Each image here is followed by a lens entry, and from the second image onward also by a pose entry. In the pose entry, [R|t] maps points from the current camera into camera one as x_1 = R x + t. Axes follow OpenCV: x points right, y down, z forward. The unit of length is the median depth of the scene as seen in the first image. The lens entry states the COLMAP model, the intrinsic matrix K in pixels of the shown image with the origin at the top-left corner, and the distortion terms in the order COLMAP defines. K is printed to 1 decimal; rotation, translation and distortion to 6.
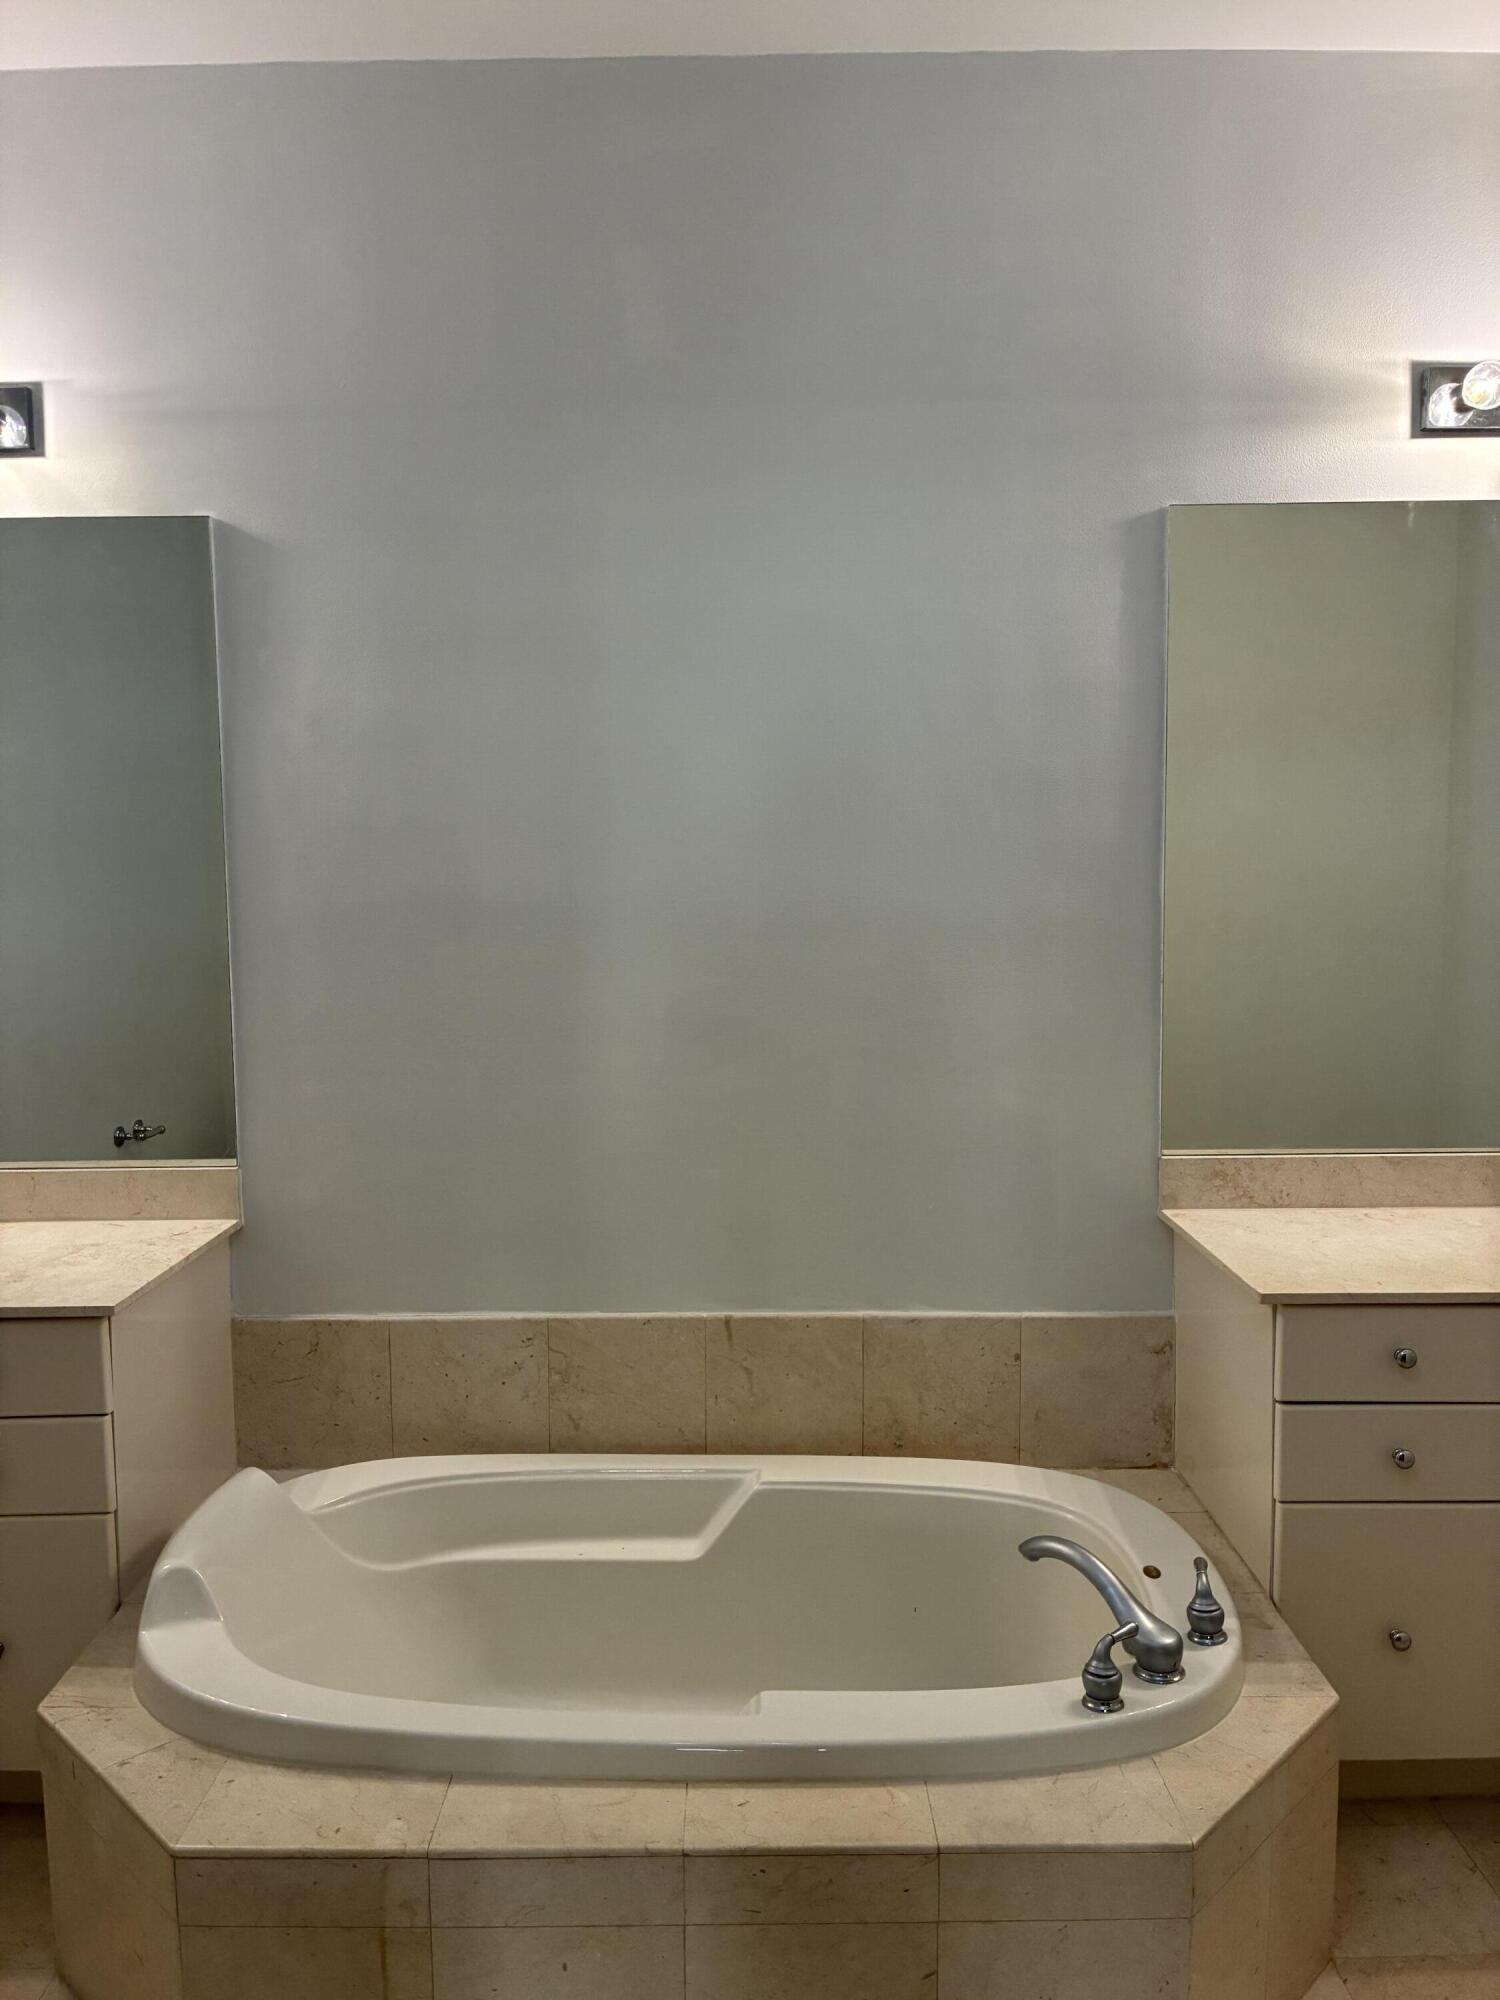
lens RADIAL K [[1513.6, 0, 742.7], [0, 1513.6, 982.8], [0, 0, 1]] dist [0.009822, -0.007883]
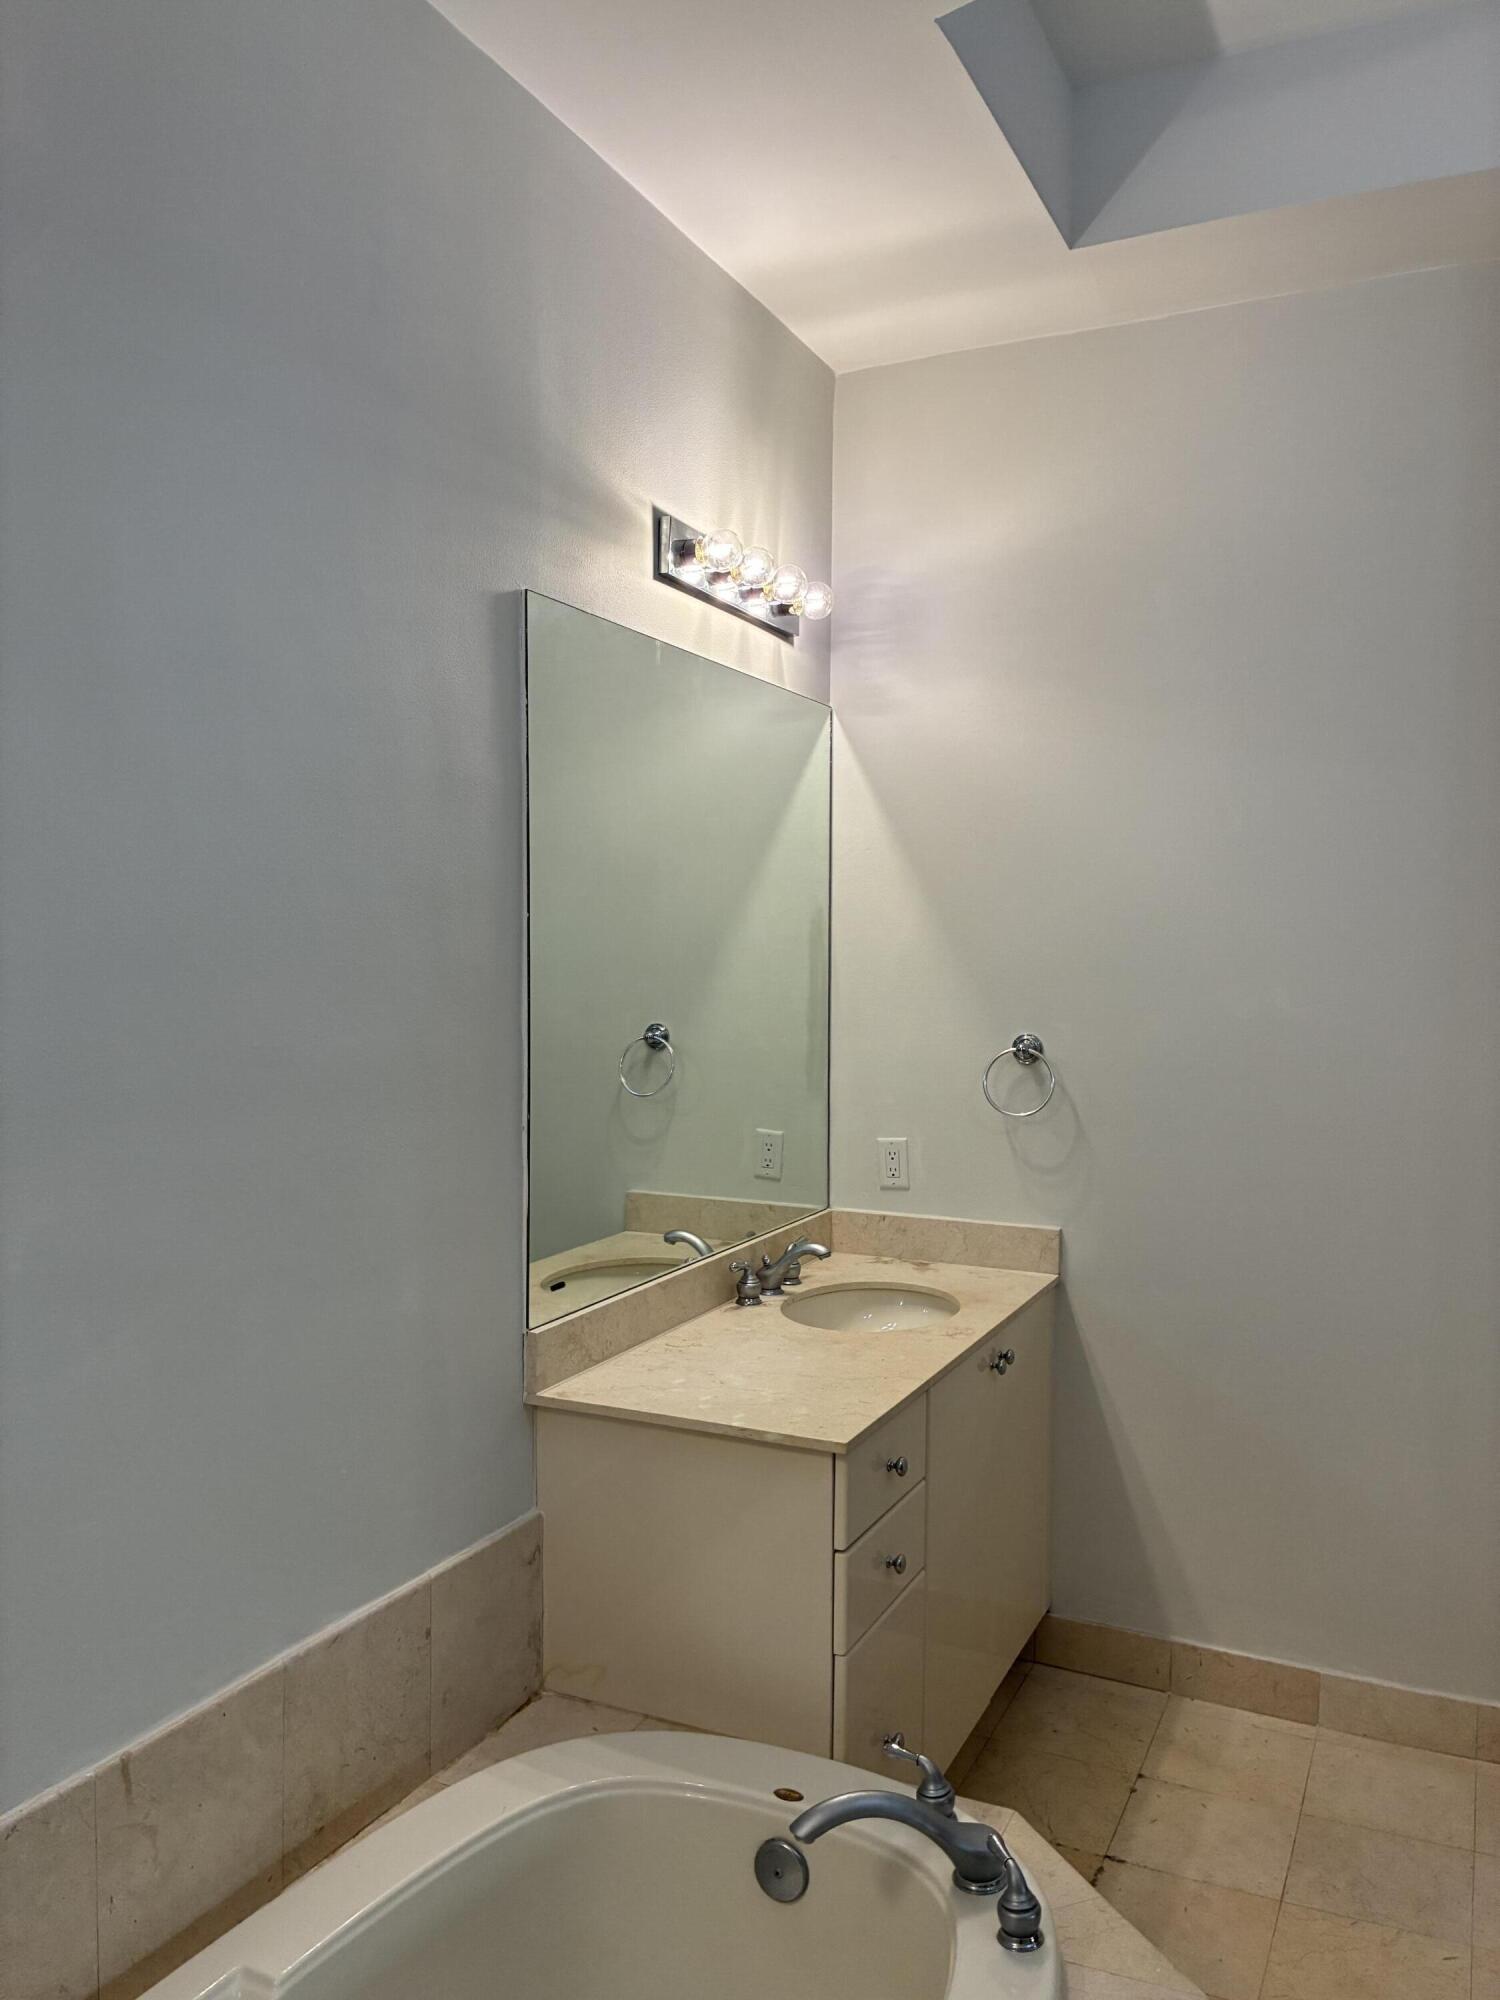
lens RADIAL K [[1472.0, 0, 746.2], [0, 1472.0, 993.4], [0, 0, 1]] dist [0.004466, -0.037861]
pose [[0.434116, -0.008145, 0.900820, -0.423536], [0.063383, 0.997757, -0.021524, -0.051472], [-0.898624, 0.066440, 0.433659, 0.516575]]
